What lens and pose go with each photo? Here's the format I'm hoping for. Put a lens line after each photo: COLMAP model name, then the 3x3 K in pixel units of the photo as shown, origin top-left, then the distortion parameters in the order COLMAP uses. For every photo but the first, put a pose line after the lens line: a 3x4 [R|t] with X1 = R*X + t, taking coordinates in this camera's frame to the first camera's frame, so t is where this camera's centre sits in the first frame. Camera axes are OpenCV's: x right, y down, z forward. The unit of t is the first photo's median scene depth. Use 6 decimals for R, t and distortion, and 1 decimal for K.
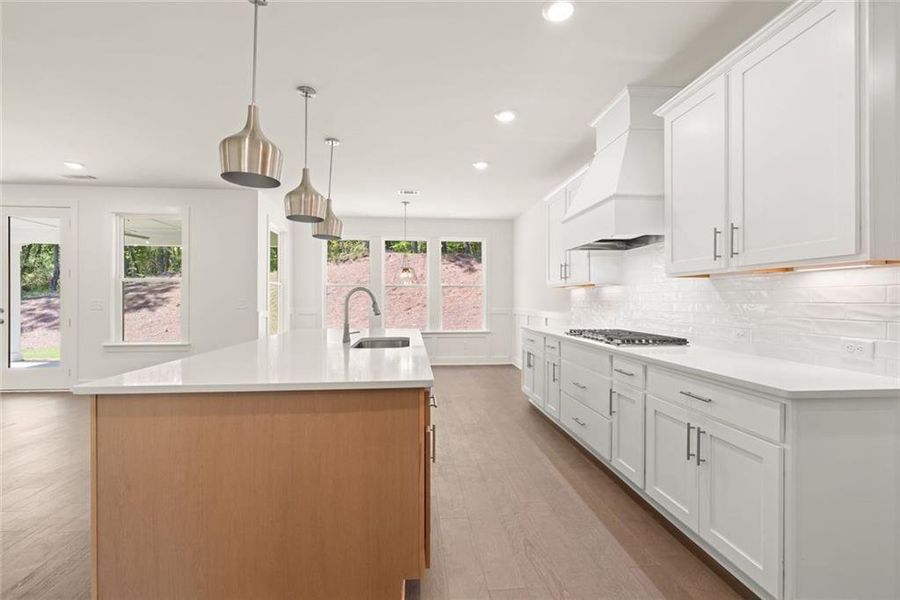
lens RADIAL K [[388.0, 0, 451.4], [0, 388.0, 298.9], [0, 0, 1]] dist [-0.001307, -0.000296]
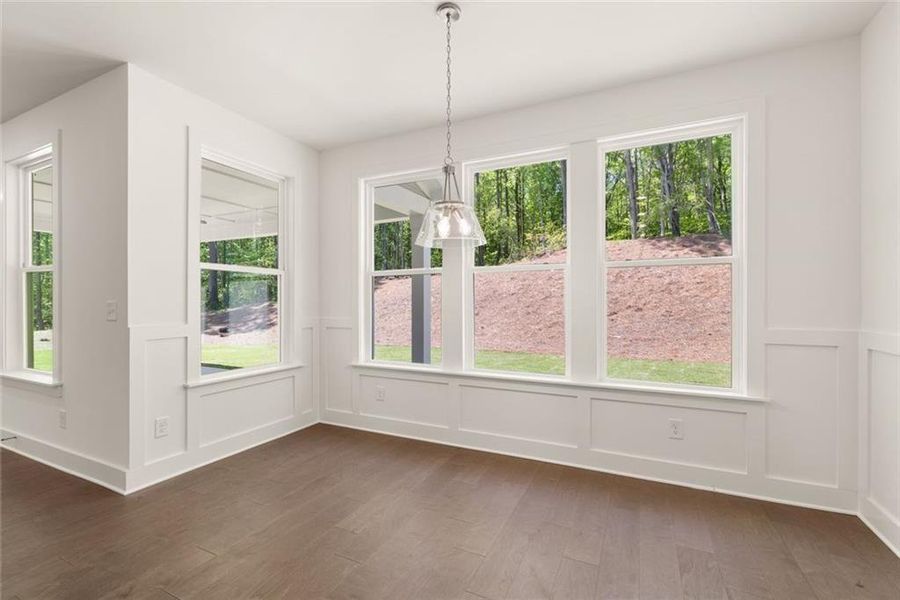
lens RADIAL K [[395.7, 0, 450.0], [0, 395.7, 300.0], [0, 0, 1]] dist [0.000768, 0.000383]
pose [[0.850756, -0.002139, -0.525557, 0.017913], [0.001921, 0.999998, -0.000959, 0.000521], [0.525558, -0.000194, 0.850758, 0.204464]]
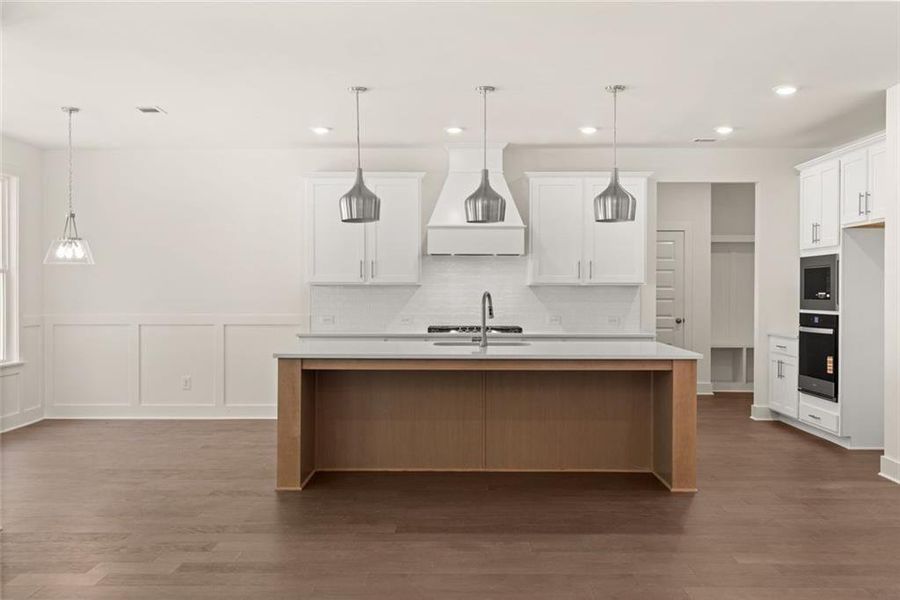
lens RADIAL K [[865.1, 0, 450.0], [0, 865.1, 300.0], [0, 0, 1]] dist [-0.000158, -0.001601]
pose [[0.116801, -0.015476, 0.993035, -0.332711], [-0.004026, 0.999863, 0.016056, -0.005996], [-0.993147, -0.005873, 0.116723, 0.110454]]
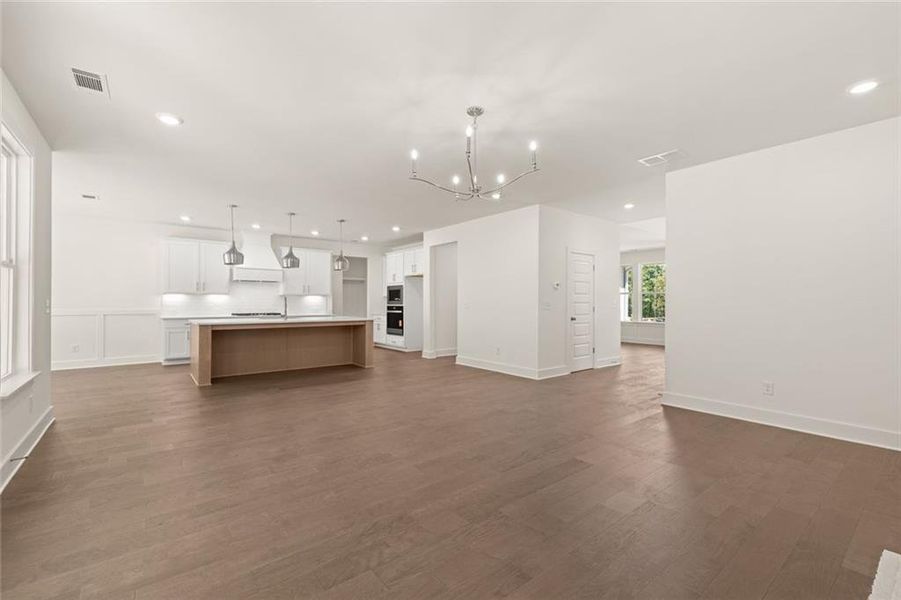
lens RADIAL K [[388.4, 0, 451.9], [0, 388.4, 298.9], [0, 0, 1]] dist [-0.001307, -0.000296]
pose [[-0.534844, 0.002142, 0.844948, -0.384575], [-0.007153, 0.999949, -0.007062, -0.000487], [-0.844921, -0.009821, -0.534801, 0.190820]]
